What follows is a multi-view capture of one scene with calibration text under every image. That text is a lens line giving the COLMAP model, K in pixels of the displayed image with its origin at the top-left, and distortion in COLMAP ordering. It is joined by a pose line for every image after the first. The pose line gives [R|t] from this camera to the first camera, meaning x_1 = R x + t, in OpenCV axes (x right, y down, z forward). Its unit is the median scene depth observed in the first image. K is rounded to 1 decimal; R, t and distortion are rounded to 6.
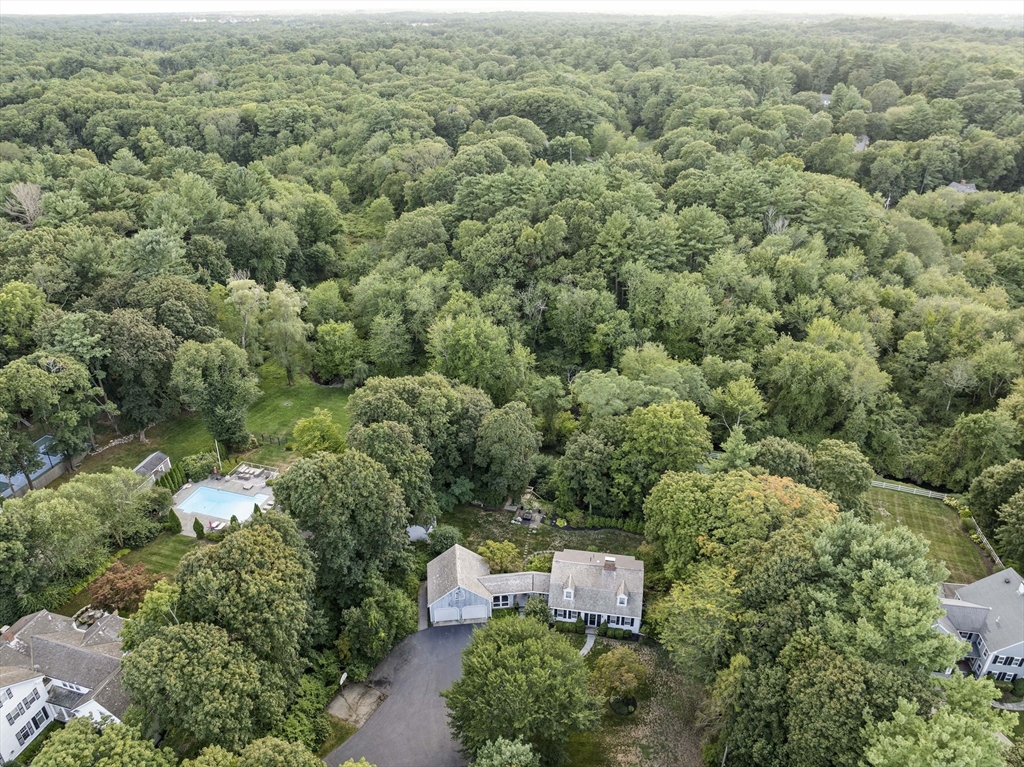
lens RADIAL K [[724.1, 0, 507.3], [0, 724.1, 382.5], [0, 0, 1]] dist [-0.022407, -0.002905]
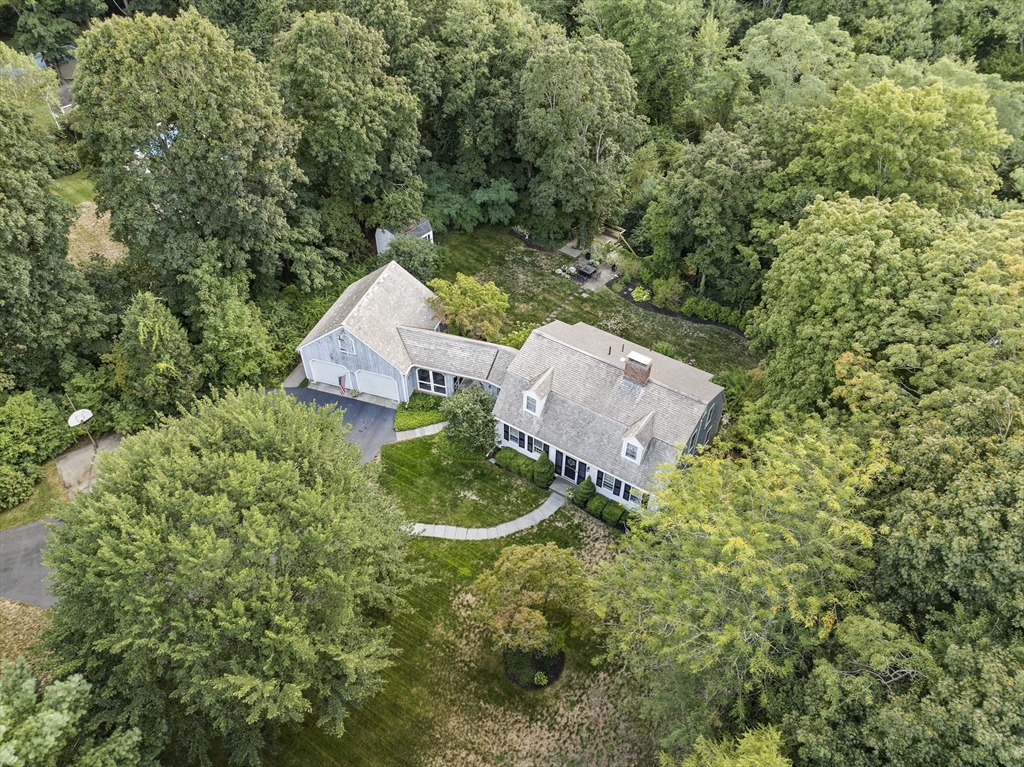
lens RADIAL K [[724.1, 0, 511.5], [0, 724.1, 383.0], [0, 0, 1]] dist [-0.022407, -0.002905]
pose [[0.911839, 0.285360, -0.295161, 0.206365], [-0.197330, 0.935081, 0.294421, 0.142218], [0.360016, -0.210220, 0.908953, 0.560547]]
